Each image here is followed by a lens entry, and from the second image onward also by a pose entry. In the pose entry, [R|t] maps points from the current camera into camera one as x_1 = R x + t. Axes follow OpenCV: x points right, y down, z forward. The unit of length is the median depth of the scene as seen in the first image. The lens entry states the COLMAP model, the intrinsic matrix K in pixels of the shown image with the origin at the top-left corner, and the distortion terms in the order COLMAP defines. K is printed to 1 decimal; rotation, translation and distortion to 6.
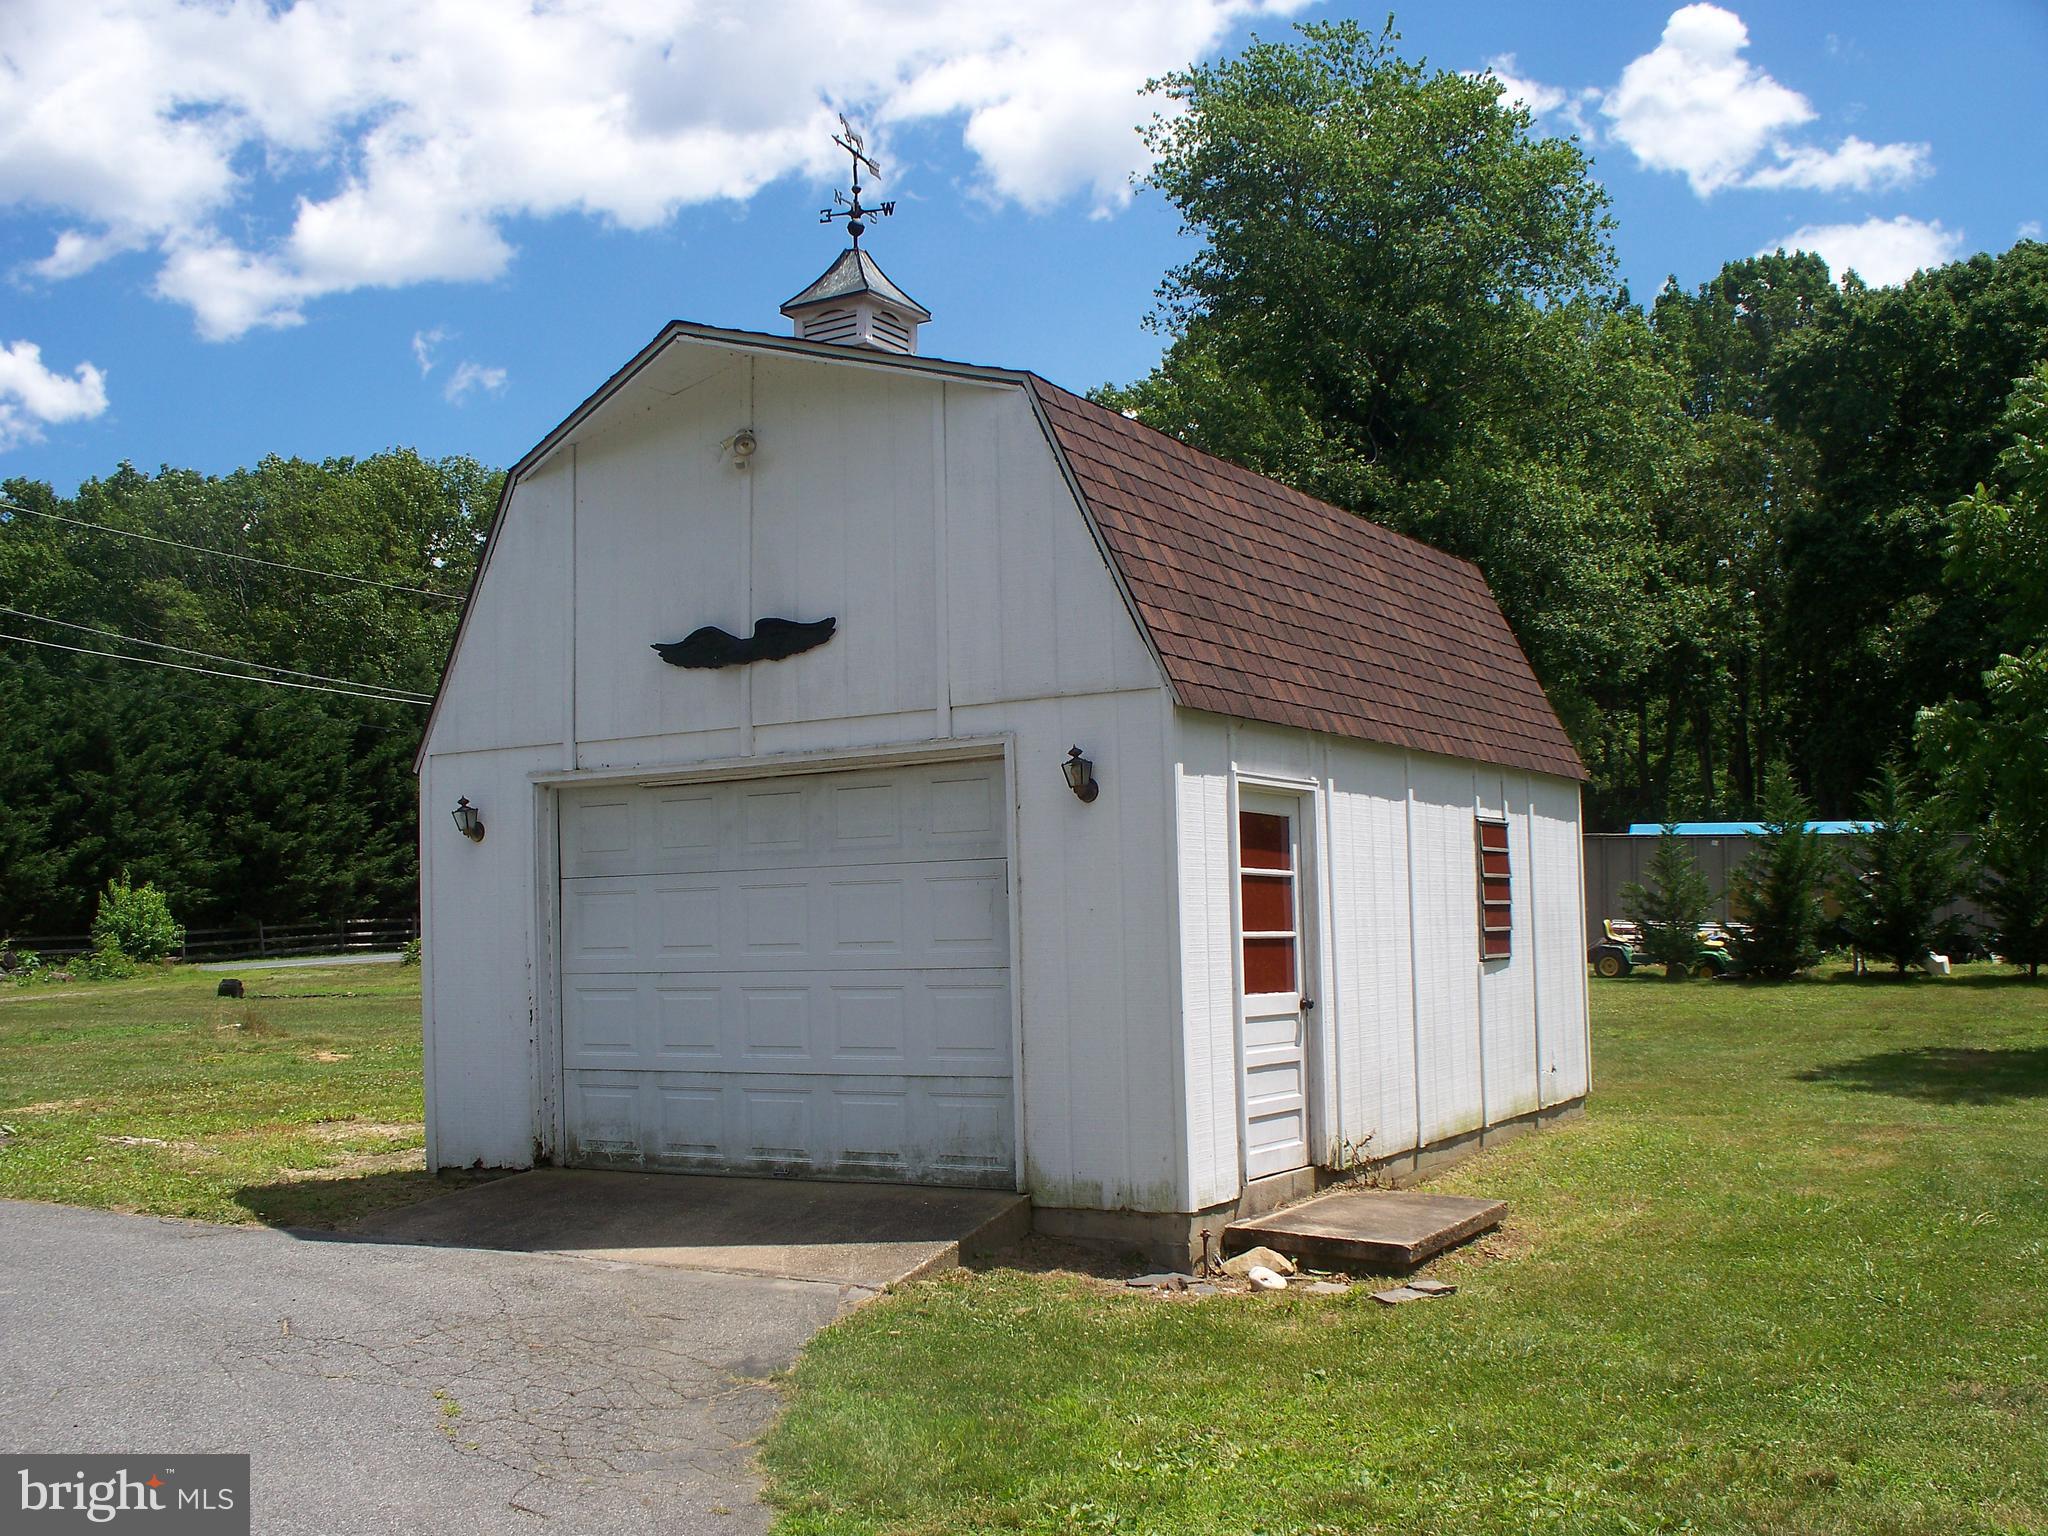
lens RADIAL K [[2326.6, 0, 1020.5], [0, 2326.6, 811.3], [0, 0, 1]] dist [-0.178974, 0.434315]
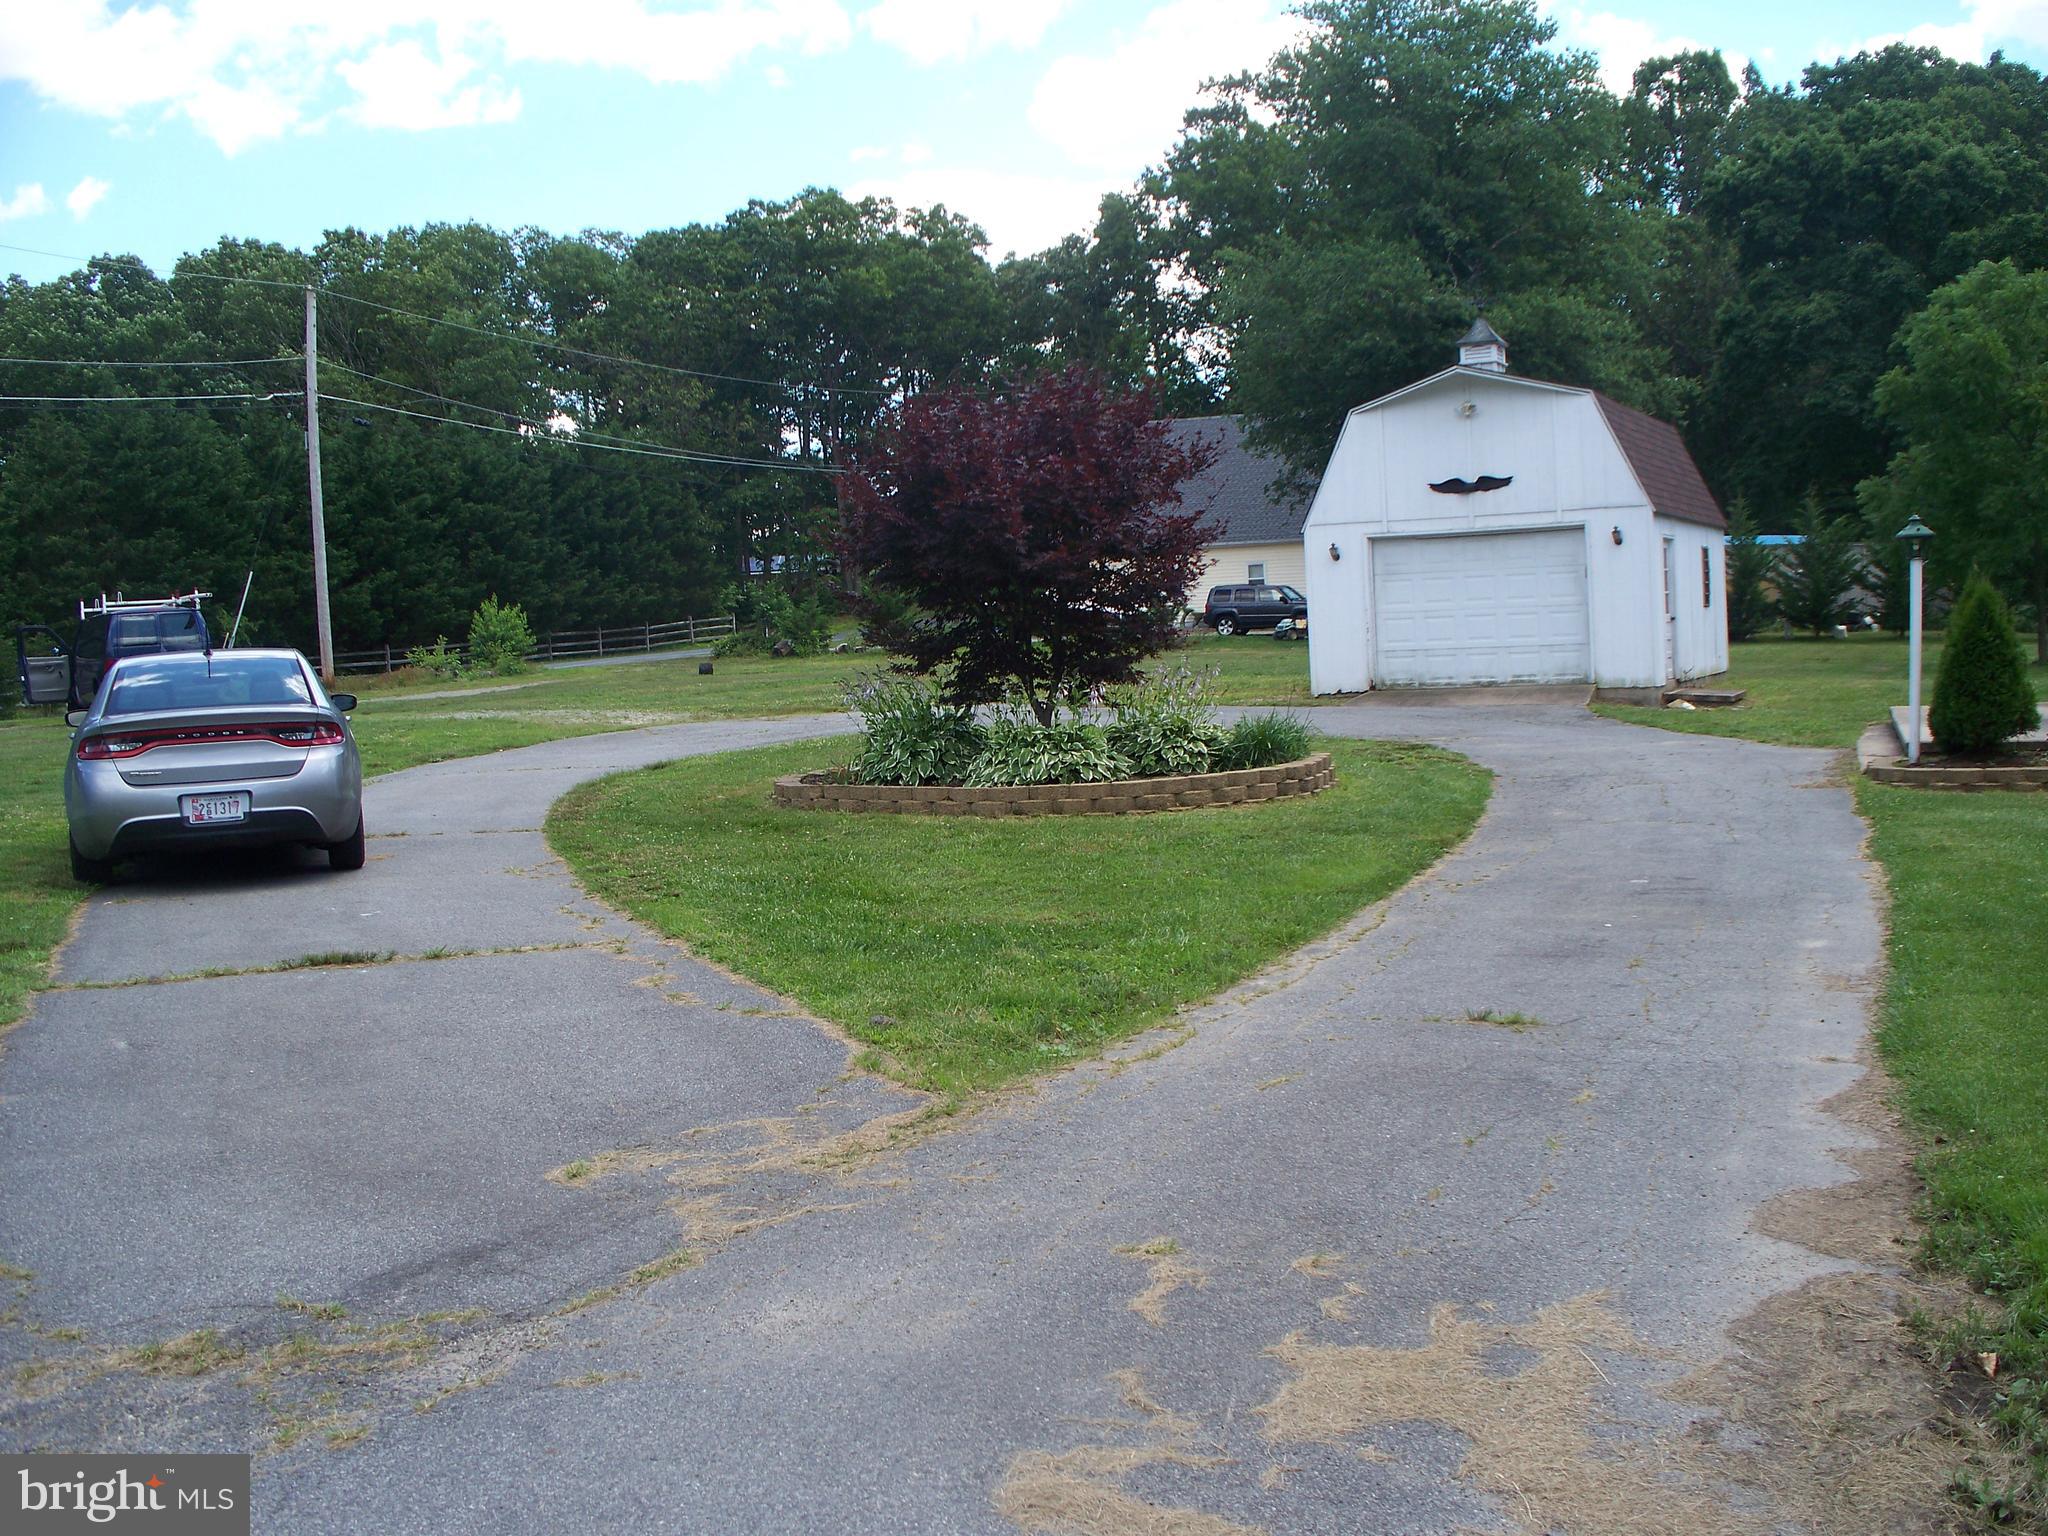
lens RADIAL K [[2352.5, 0, 1024.0], [0, 2352.5, 768.0], [0, 0, 1]] dist [-0.388584, 1.190399]
pose [[0.997729, -0.024088, 0.062895, -0.617801], [0.017425, 0.994381, 0.104418, -0.027432], [-0.065057, -0.103085, 0.992543, -1.245809]]
